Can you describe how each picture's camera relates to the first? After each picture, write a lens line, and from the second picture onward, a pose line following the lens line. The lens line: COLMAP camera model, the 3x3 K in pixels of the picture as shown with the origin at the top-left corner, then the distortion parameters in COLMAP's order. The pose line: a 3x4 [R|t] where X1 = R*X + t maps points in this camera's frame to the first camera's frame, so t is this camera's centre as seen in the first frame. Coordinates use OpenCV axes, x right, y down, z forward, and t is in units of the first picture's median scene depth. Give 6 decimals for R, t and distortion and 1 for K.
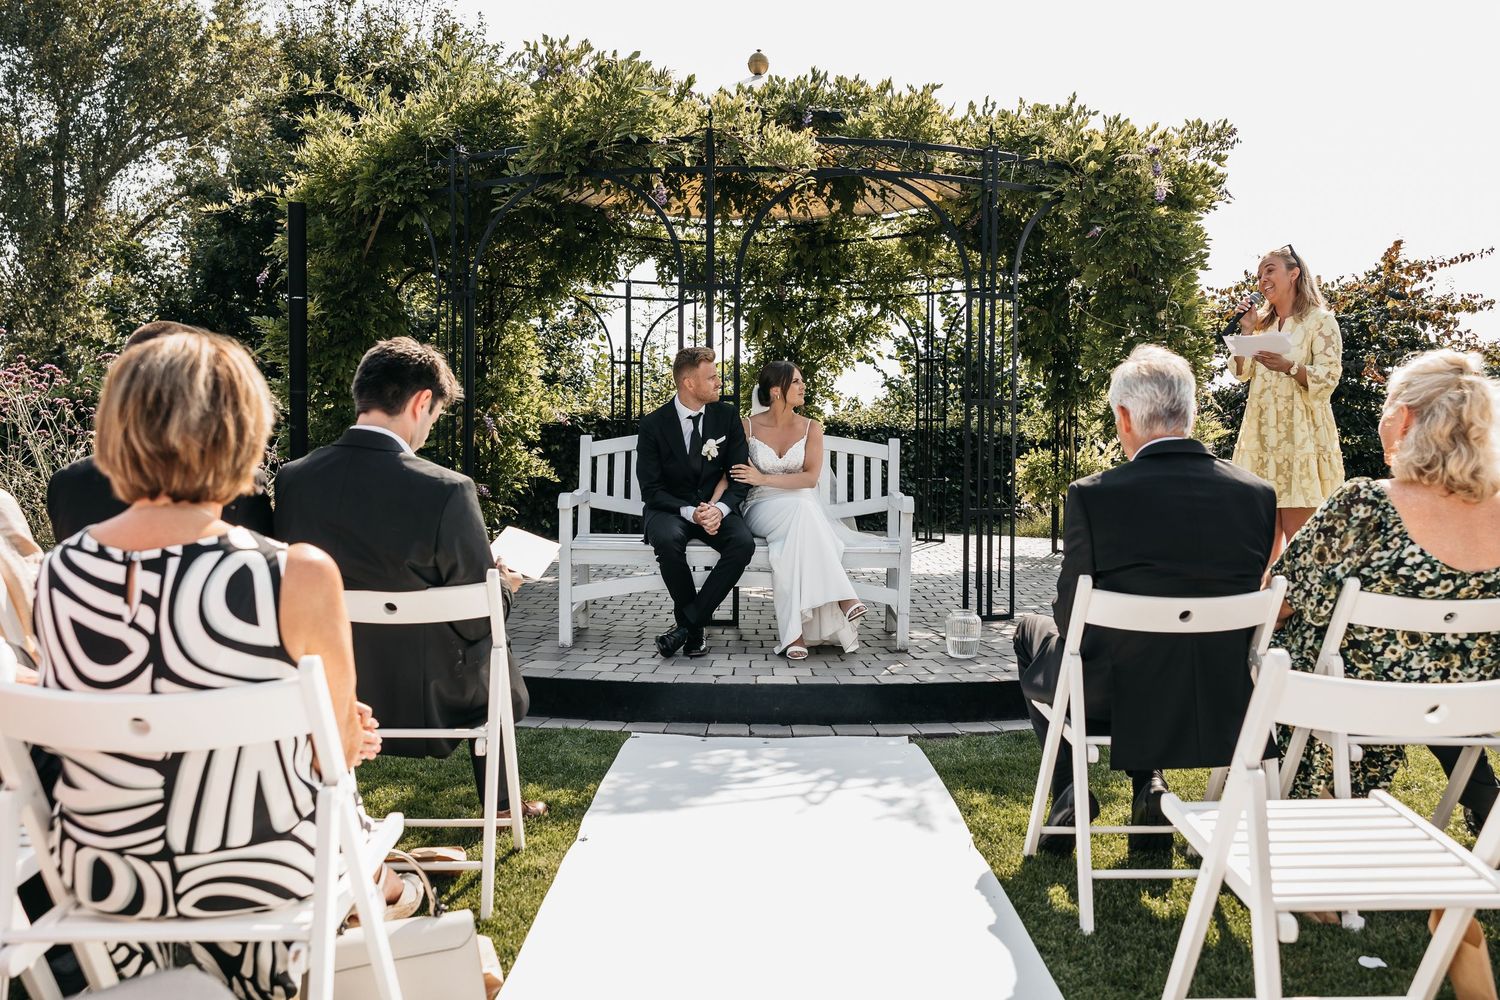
lens RADIAL K [[1198.4, 0, 753.6], [0, 1198.4, 495.7], [0, 0, 1]] dist [0.015567, 0.005353]
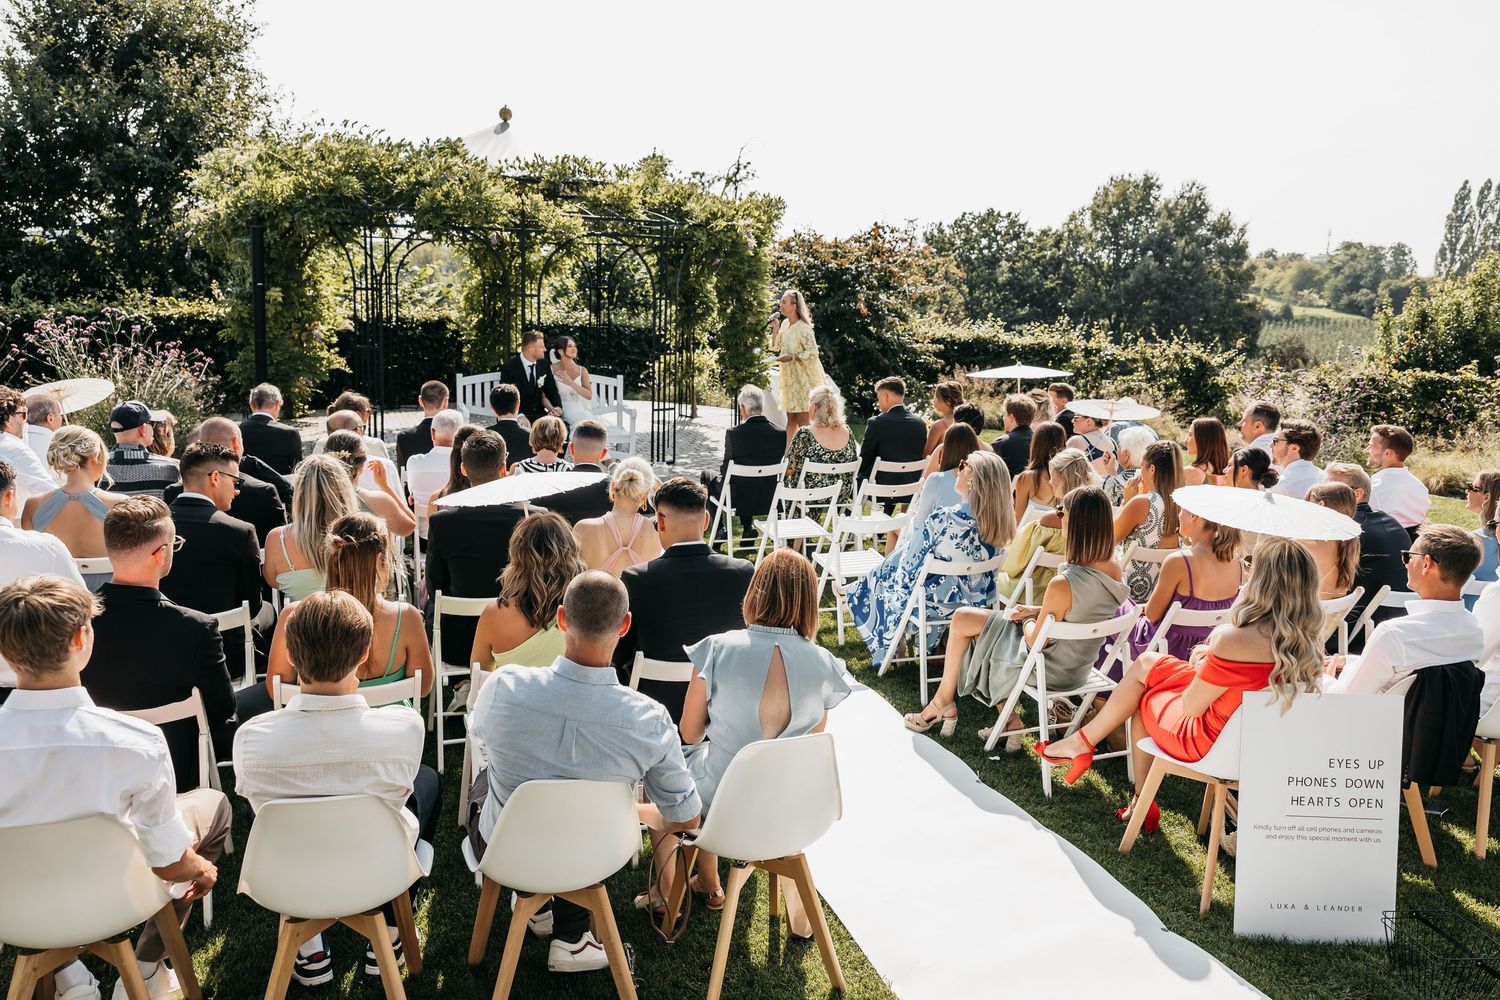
lens RADIAL K [[1198.4, 0, 753.6], [0, 1198.4, 495.7], [0, 0, 1]] dist [0.015567, 0.005353]
pose [[0.939820, -0.038610, 0.339481, -0.333298], [-0.012419, 0.989078, 0.146870, -0.135524], [-0.341444, -0.142247, 0.929076, -0.882216]]
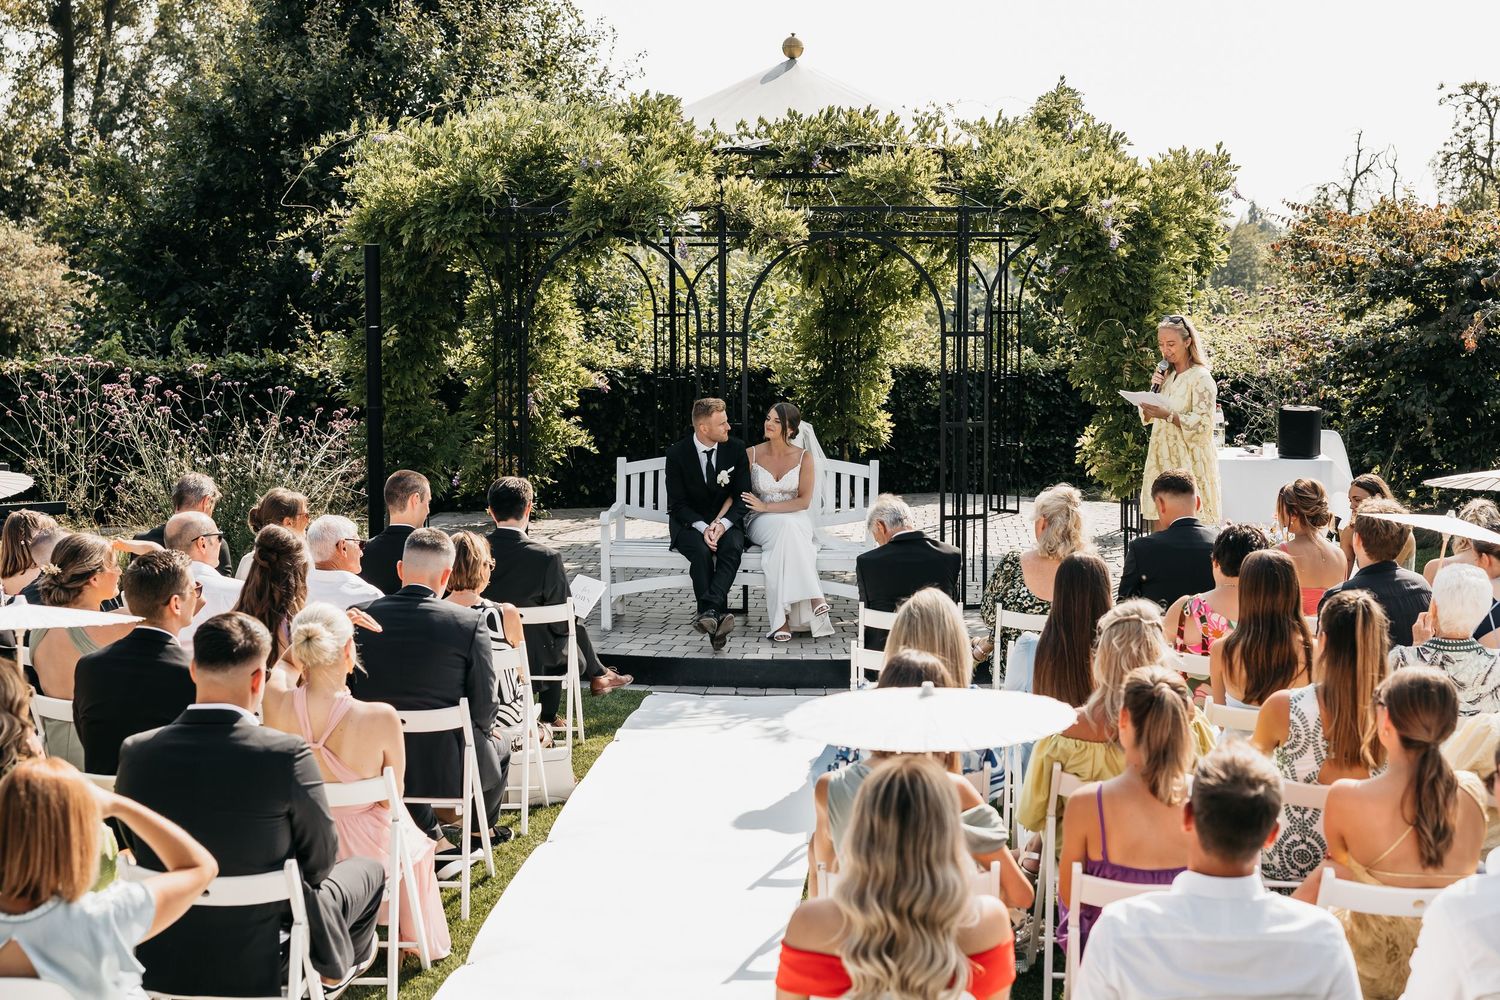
lens RADIAL K [[2130.1, 0, 750.0], [0, 2130.1, 500.0], [0, 0, 1]] dist [0.031547, -0.002370]
pose [[0.996067, 0.001239, -0.088598, 0.171839], [0.005133, 0.997415, 0.071667, -0.152371], [0.088458, -0.071840, 0.993486, -1.076564]]
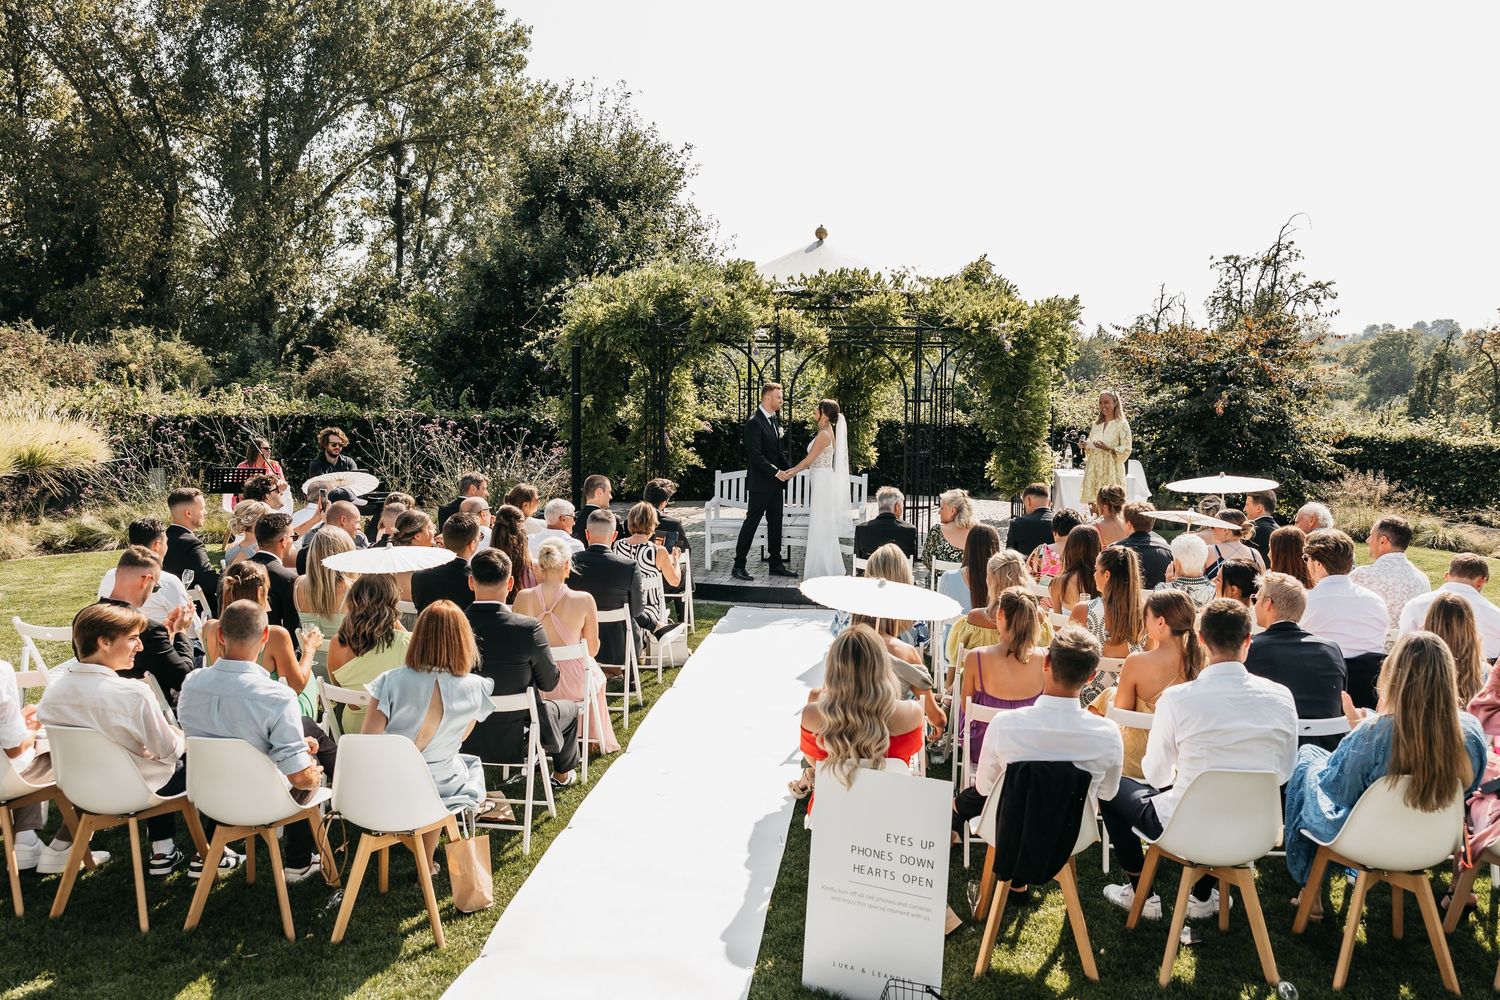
lens RADIAL K [[1269.2, 0, 750.0], [0, 1269.2, 500.0], [0, 0, 1]] dist [0.013628, -0.001449]
pose [[0.992096, 0.014327, -0.124662, 0.182629], [-0.005402, 0.997416, 0.071640, -0.149241], [0.125366, -0.070400, 0.989610, -1.131230]]
